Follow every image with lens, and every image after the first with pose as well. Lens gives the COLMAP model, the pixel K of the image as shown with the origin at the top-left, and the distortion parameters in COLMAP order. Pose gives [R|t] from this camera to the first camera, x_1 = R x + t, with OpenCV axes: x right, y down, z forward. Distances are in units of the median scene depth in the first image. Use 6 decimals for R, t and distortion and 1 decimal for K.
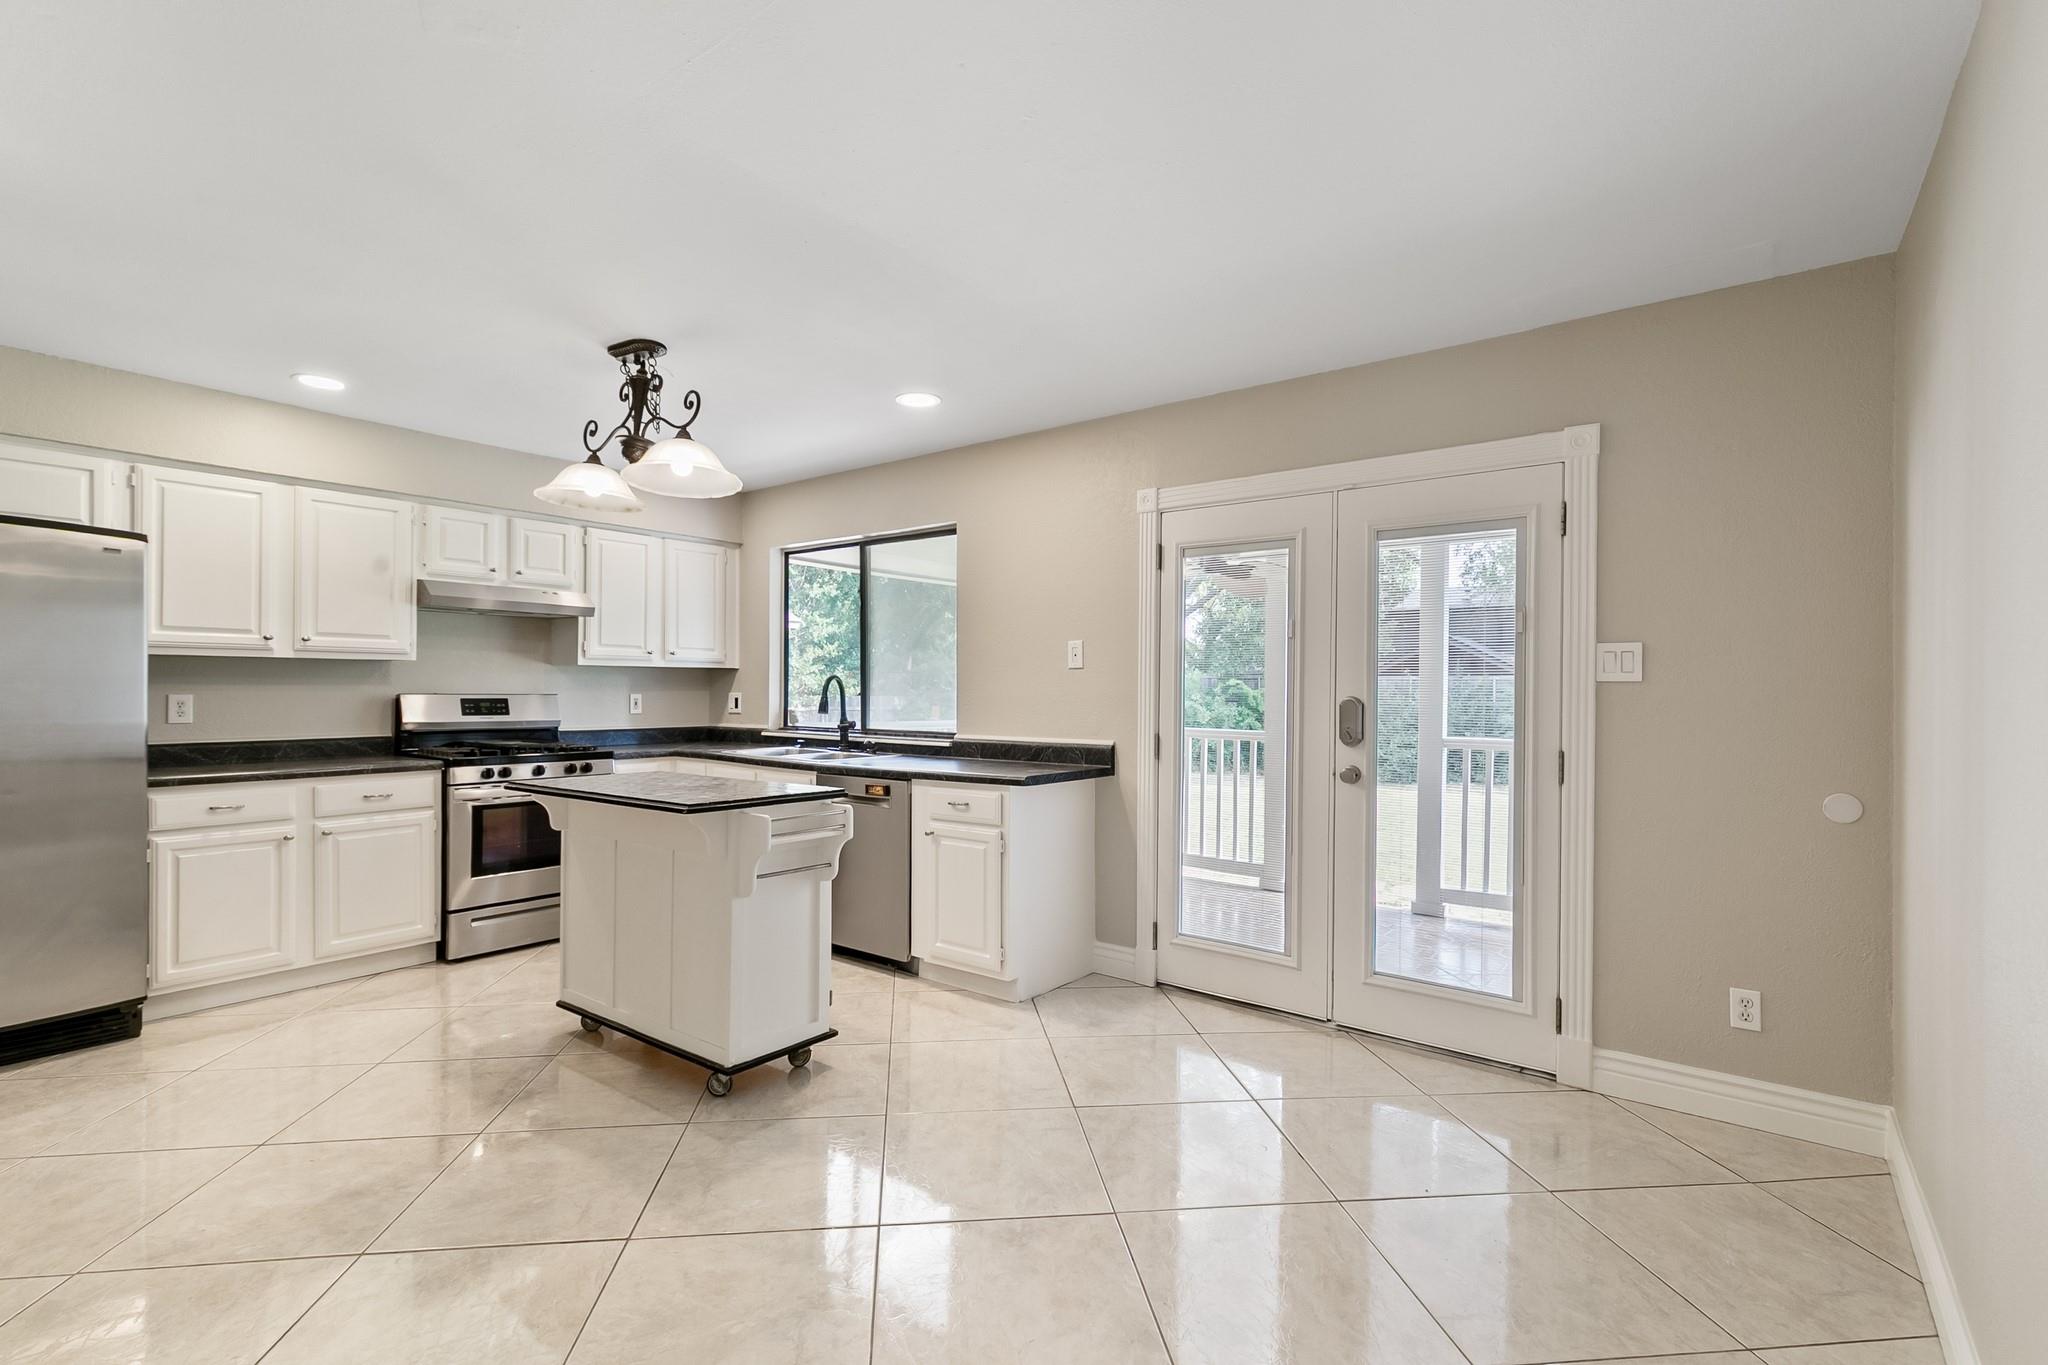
lens RADIAL K [[944.3, 0, 1032.4], [0, 944.3, 673.7], [0, 0, 1]] dist [0.004461, -0.001464]
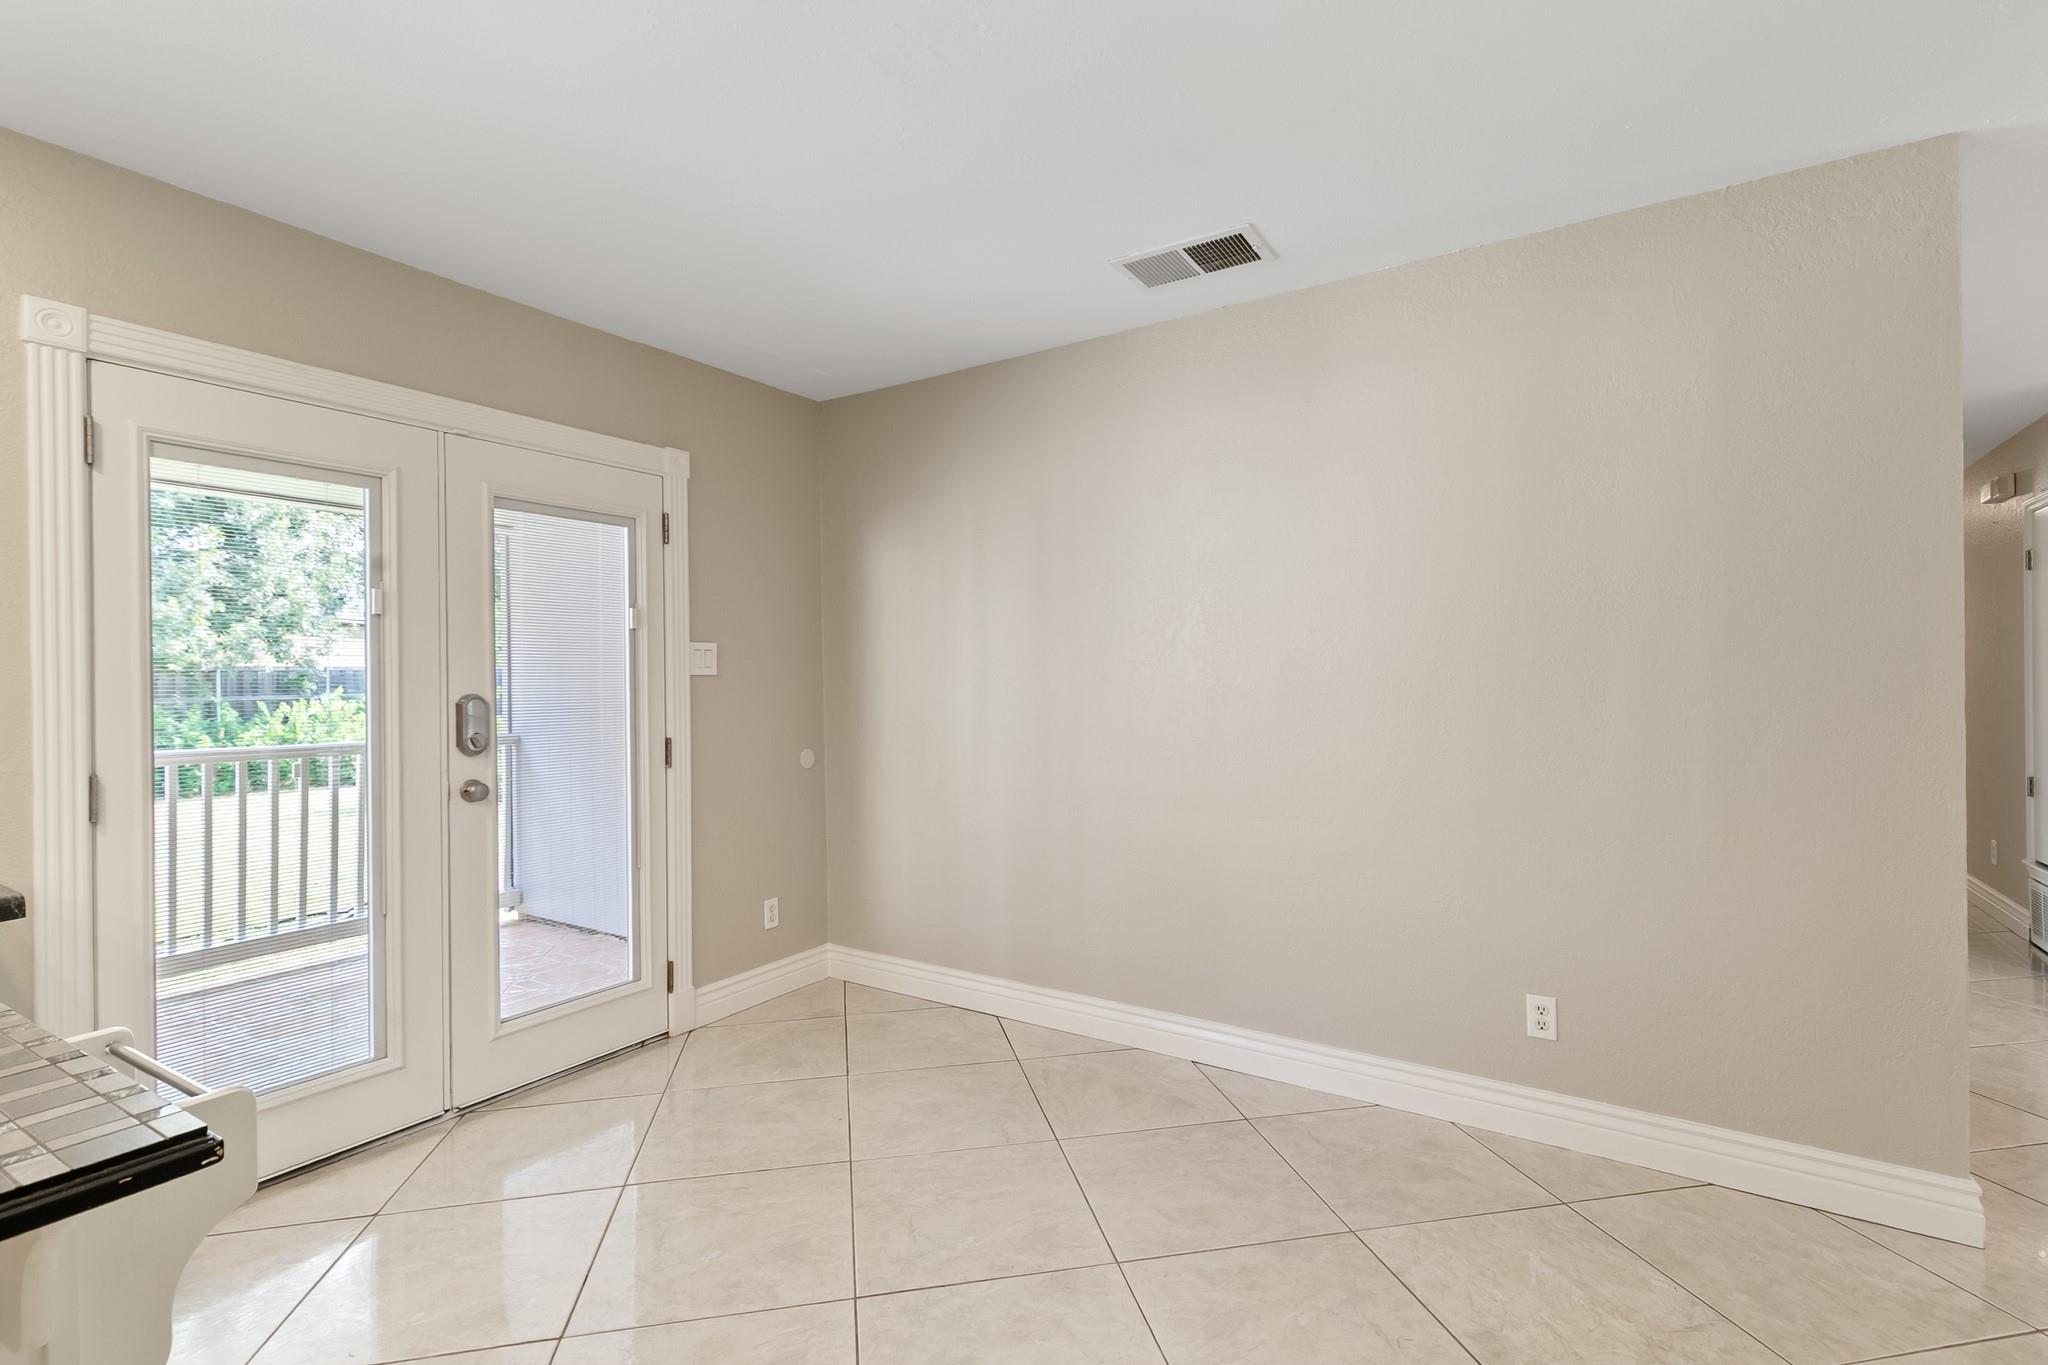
lens RADIAL K [[944.3, 0, 1037.4], [0, 944.3, 677.7], [0, 0, 1]] dist [0.004461, -0.001464]
pose [[-0.106746, -0.002696, 0.994283, -0.457239], [-0.005399, 0.999983, 0.002132, 0.005001], [-0.994272, -0.005141, -0.106758, 0.536395]]
